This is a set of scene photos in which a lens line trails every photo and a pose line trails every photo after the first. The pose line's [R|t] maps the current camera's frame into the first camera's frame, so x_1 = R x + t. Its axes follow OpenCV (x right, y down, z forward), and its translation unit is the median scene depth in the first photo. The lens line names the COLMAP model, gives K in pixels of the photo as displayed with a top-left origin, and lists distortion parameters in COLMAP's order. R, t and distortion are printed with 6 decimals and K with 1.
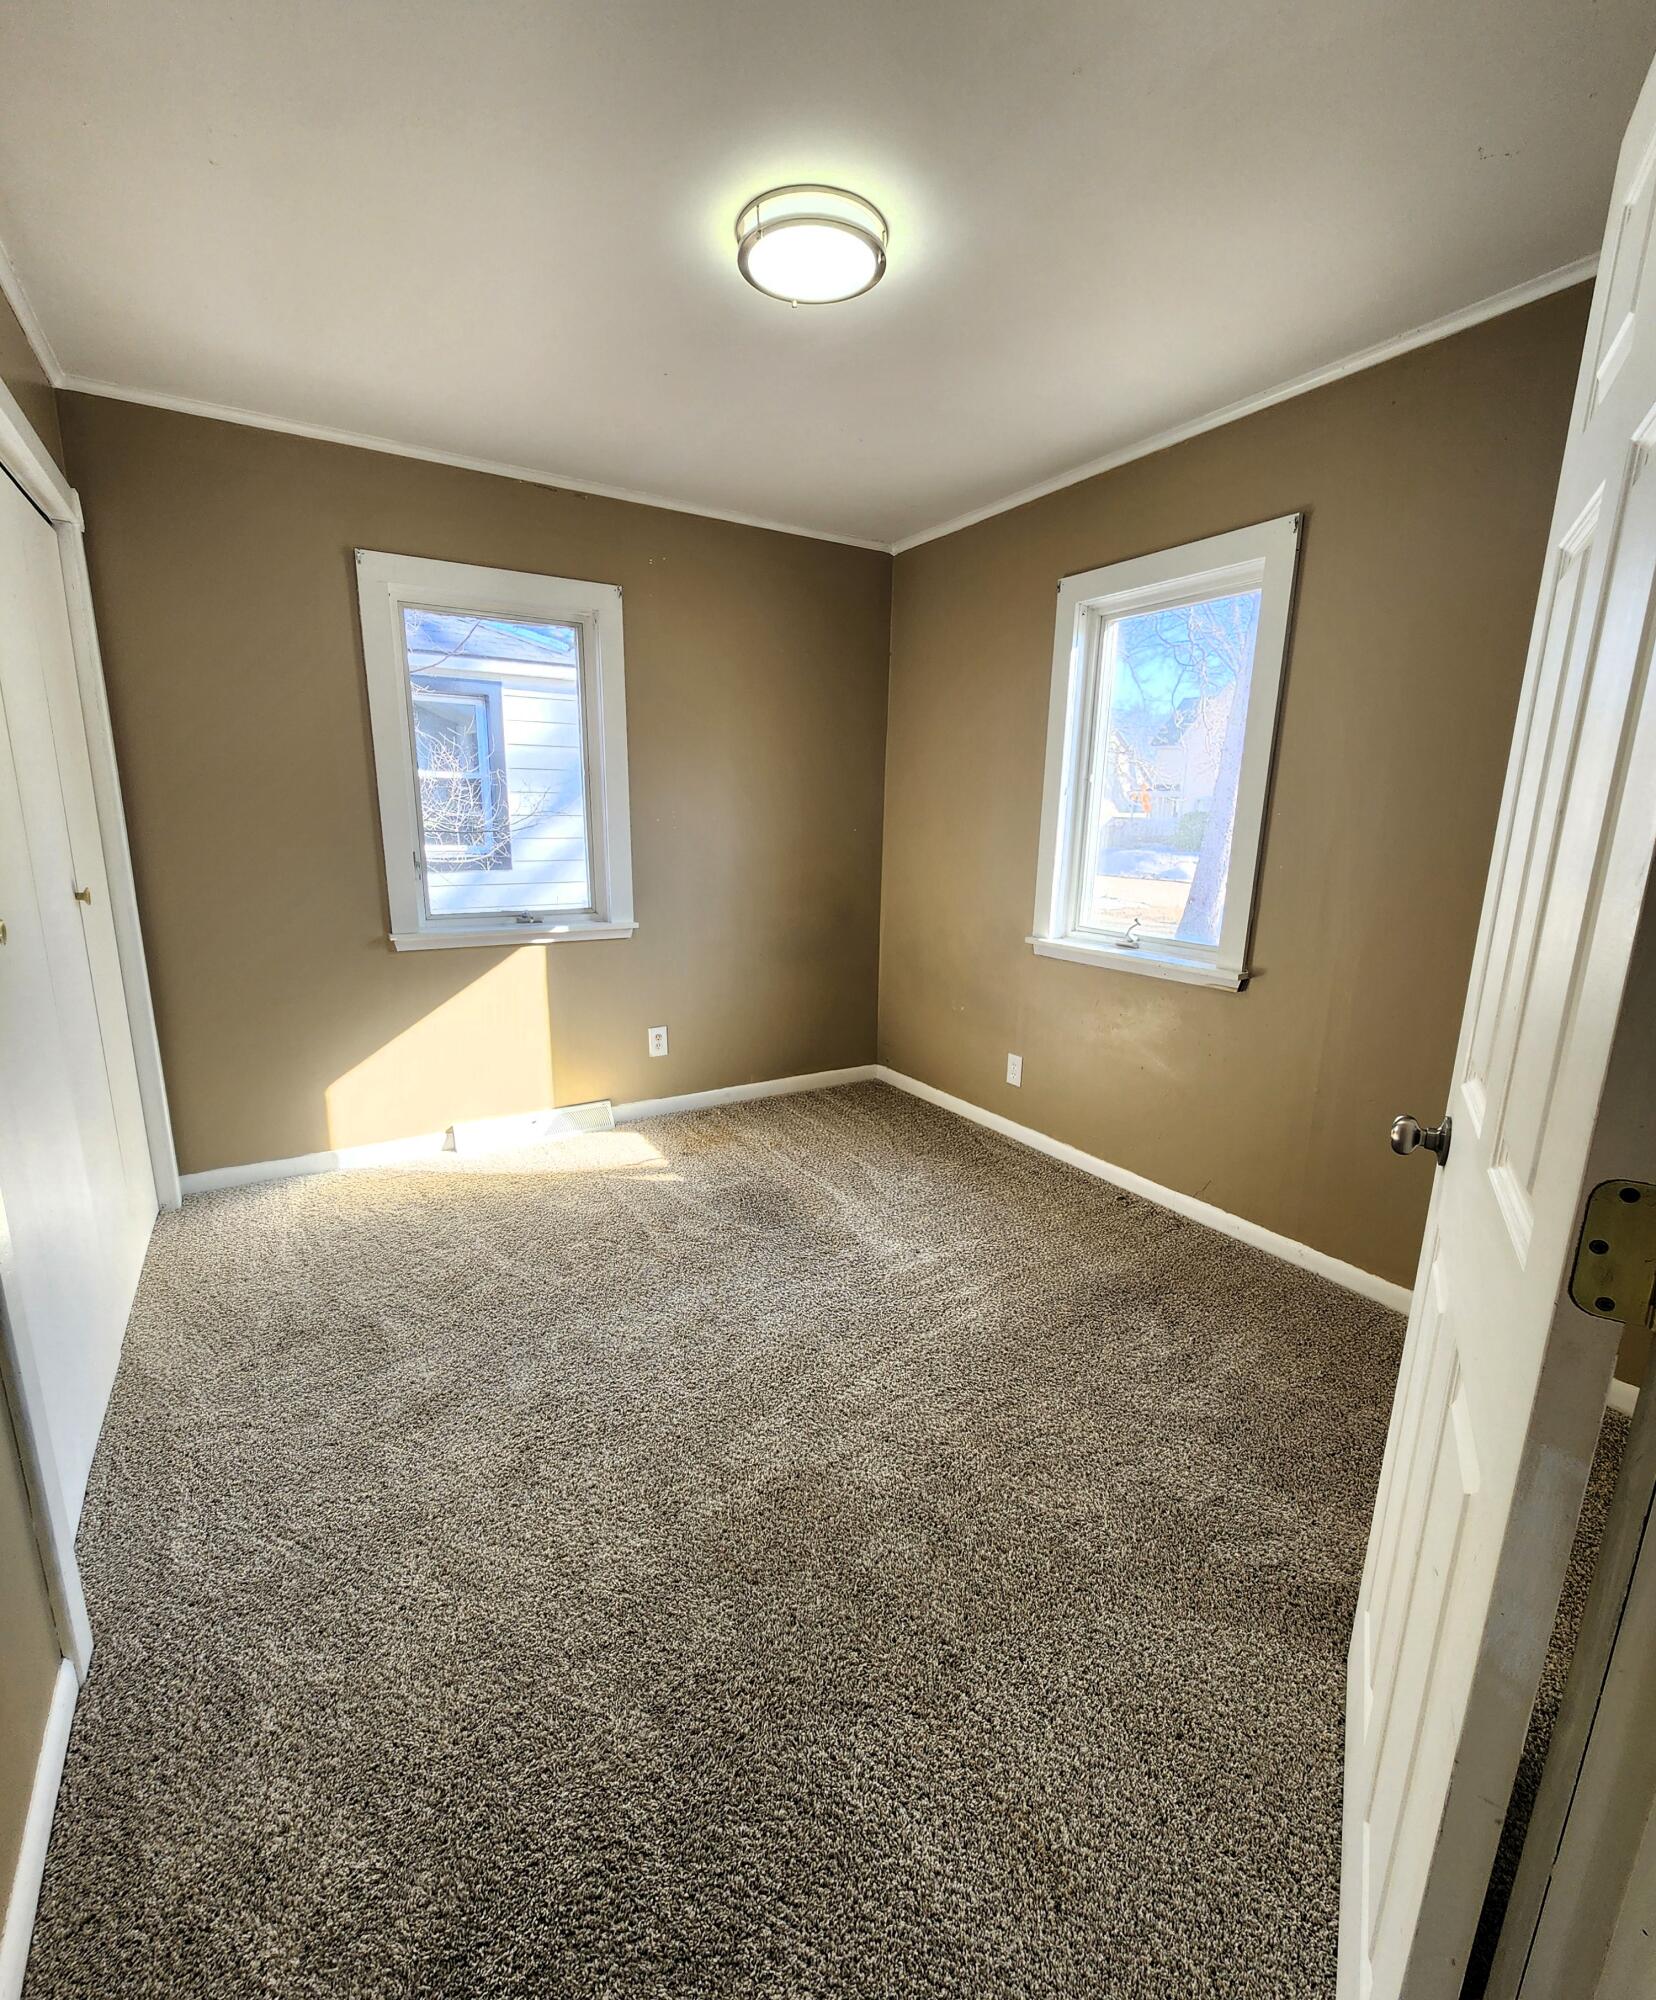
lens RADIAL K [[901.9, 0, 829.1], [0, 901.9, 1021.2], [0, 0, 1]] dist [-0.001858, -0.000008]
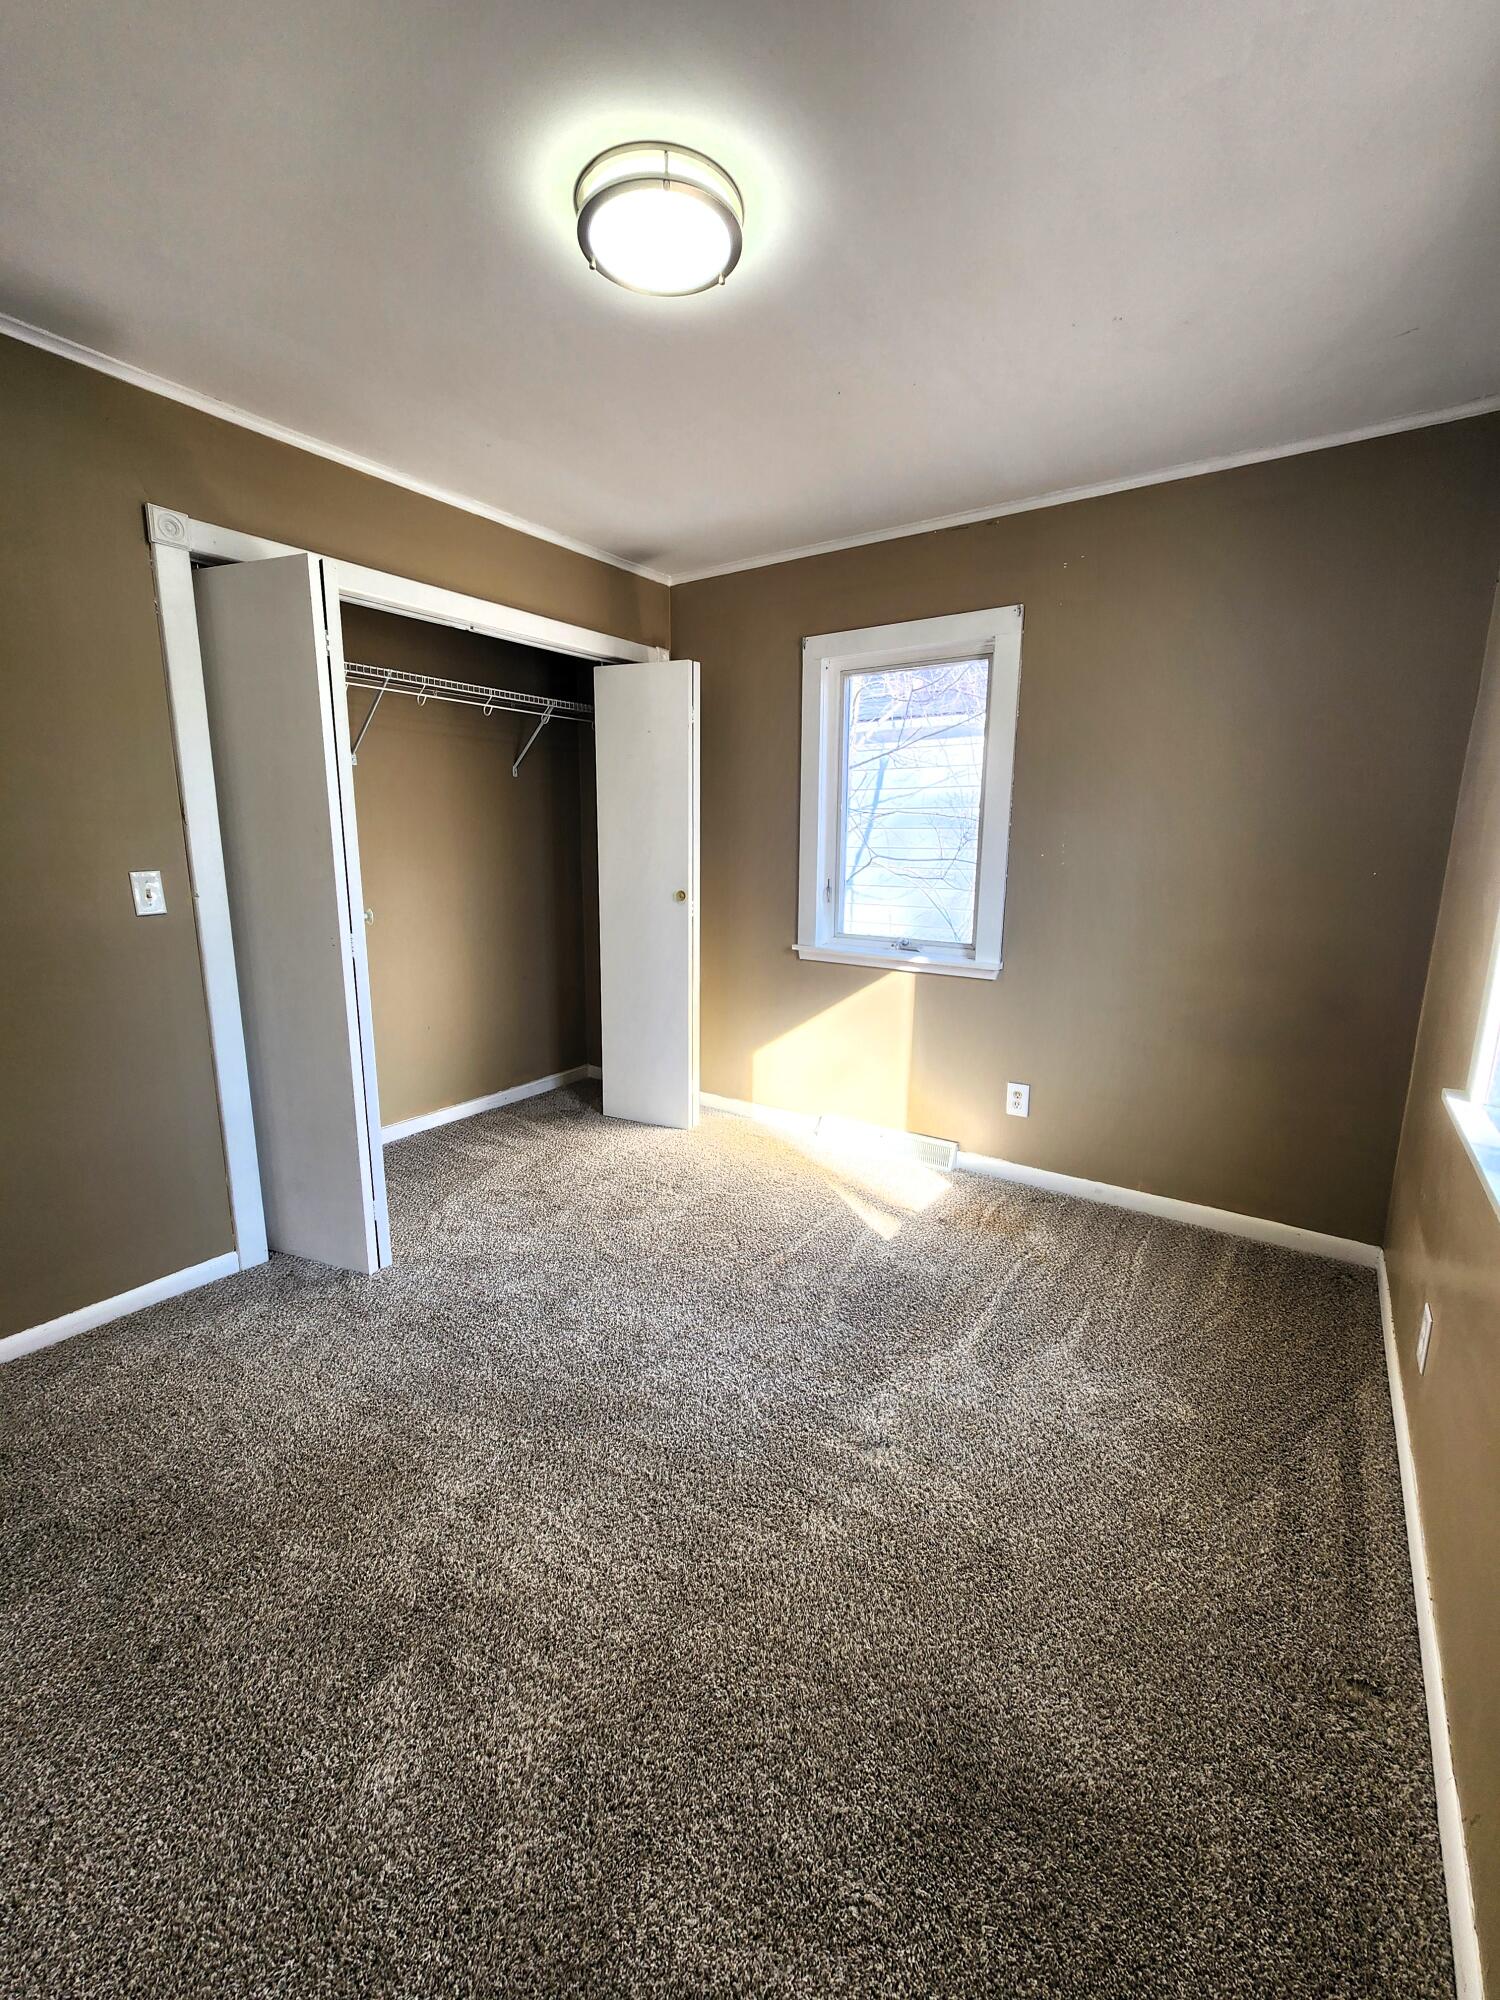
lens RADIAL K [[808.0, 0, 757.2], [0, 808.0, 996.4], [0, 0, 1]] dist [-0.009192, -0.002893]
pose [[0.399451, 0.158197, -0.903002, 0.451434], [-0.213564, 0.973956, 0.076156, -0.090901], [0.891532, 0.162428, 0.422833, 0.456936]]
